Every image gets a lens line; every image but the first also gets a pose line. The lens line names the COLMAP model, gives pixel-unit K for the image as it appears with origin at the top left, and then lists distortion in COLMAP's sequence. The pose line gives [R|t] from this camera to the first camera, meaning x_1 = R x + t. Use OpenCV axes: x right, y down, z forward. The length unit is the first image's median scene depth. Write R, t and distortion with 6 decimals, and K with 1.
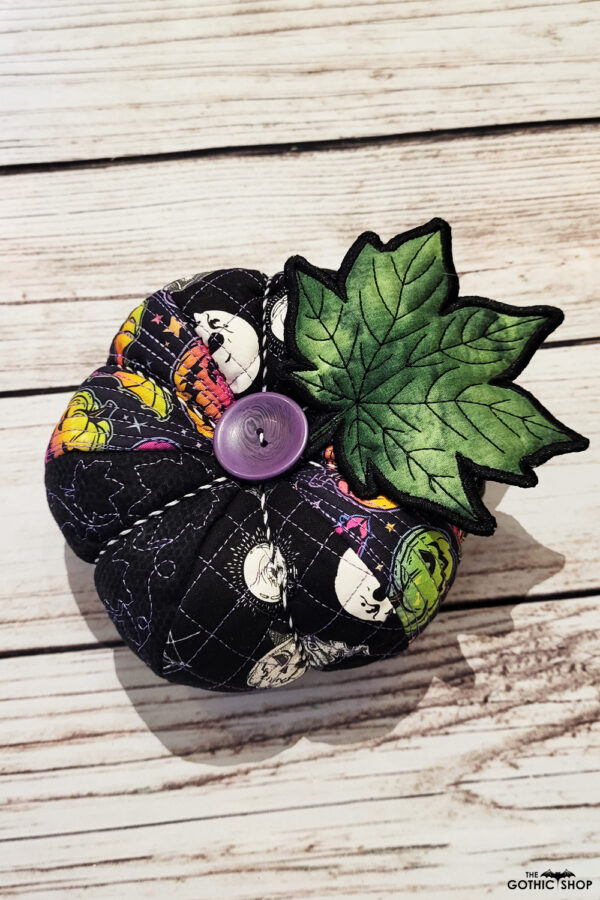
lens RADIAL K [[867.4, 0, 293.0], [0, 867.4, 425.0], [0, 0, 1]] dist [-0.000977, -0.019539]
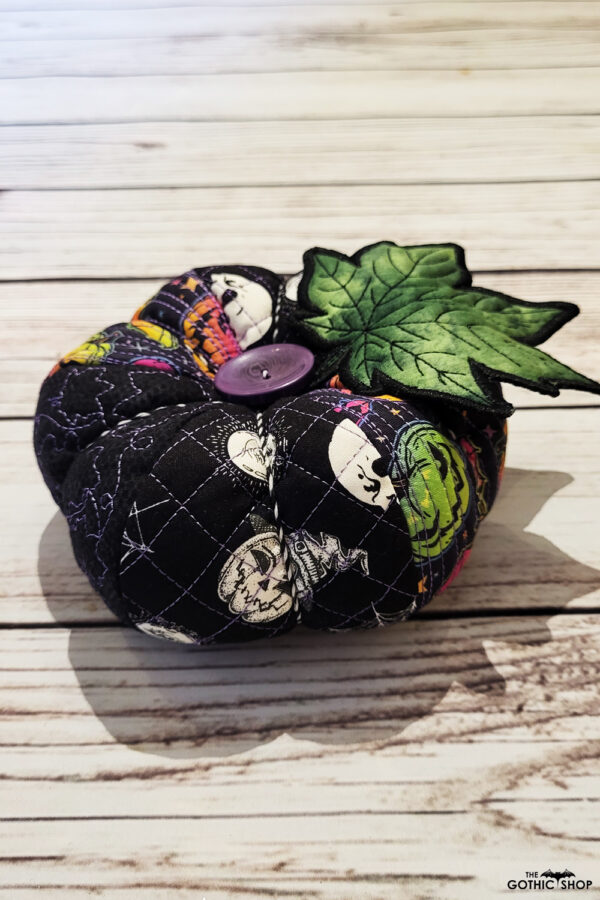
lens RADIAL K [[843.5, 0, 300.0], [0, 843.5, 450.0], [0, 0, 1]] dist [-0.014799, -0.015276]
pose [[0.996614, 0.047276, -0.067268, 0.064958], [-0.073625, 0.877334, -0.474199, 0.499906], [0.036598, 0.477546, 0.877844, 0.214982]]
